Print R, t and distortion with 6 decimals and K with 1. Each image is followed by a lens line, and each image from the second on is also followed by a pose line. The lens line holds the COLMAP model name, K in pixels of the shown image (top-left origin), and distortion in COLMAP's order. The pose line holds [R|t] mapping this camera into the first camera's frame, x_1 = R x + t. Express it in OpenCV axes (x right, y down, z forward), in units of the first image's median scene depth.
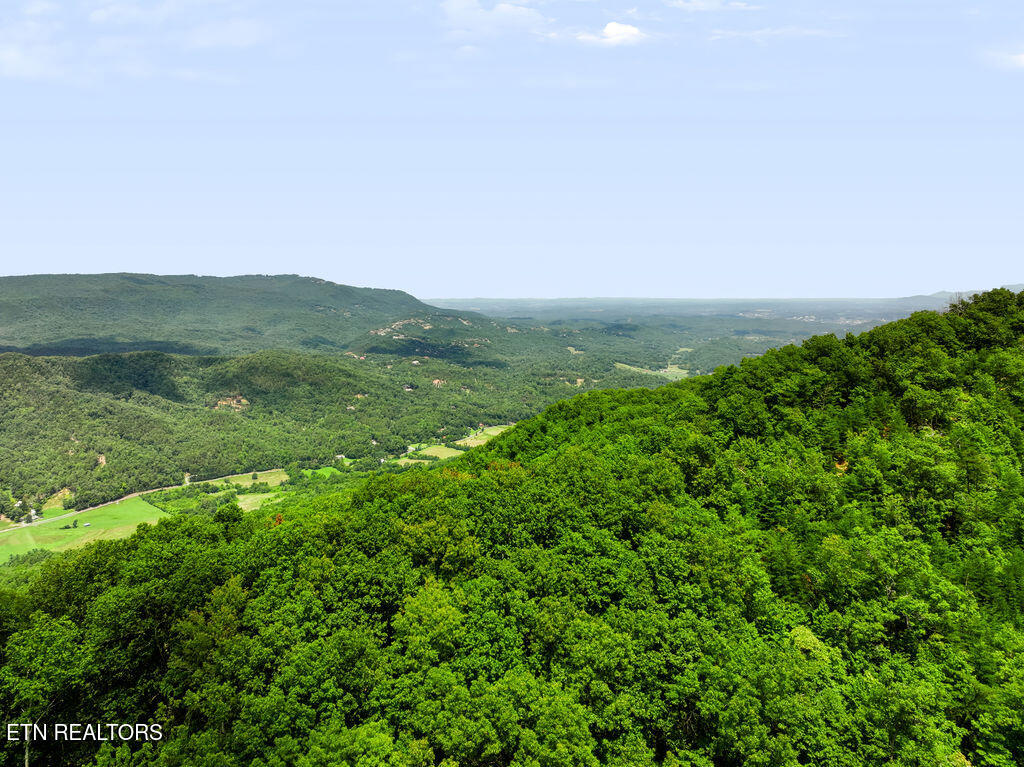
lens RADIAL K [[737.7, 0, 517.9], [0, 737.7, 326.6], [0, 0, 1]] dist [0.006826, 0.003727]
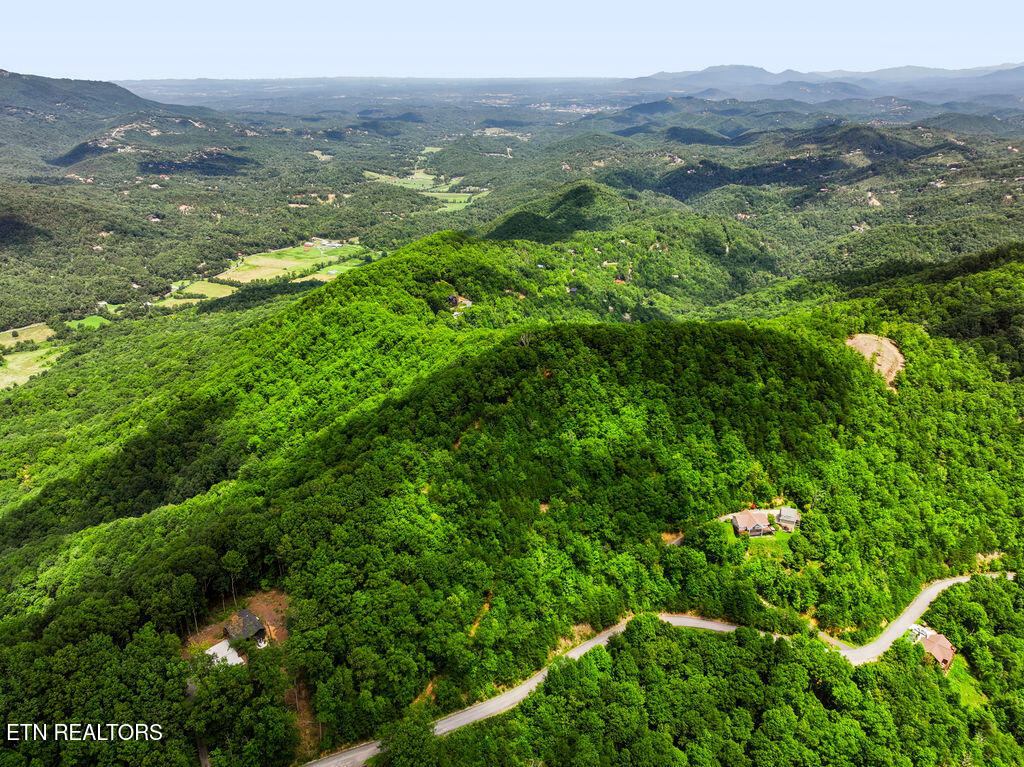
lens RADIAL K [[717.3, 0, 513.7], [0, 717.3, 341.8], [0, 0, 1]] dist [0.001232, 0.004194]
pose [[0.945024, -0.112079, 0.307193, -0.011153], [0.013012, 0.951572, 0.307151, -0.066567], [-0.326741, -0.286268, 0.900717, -0.093932]]
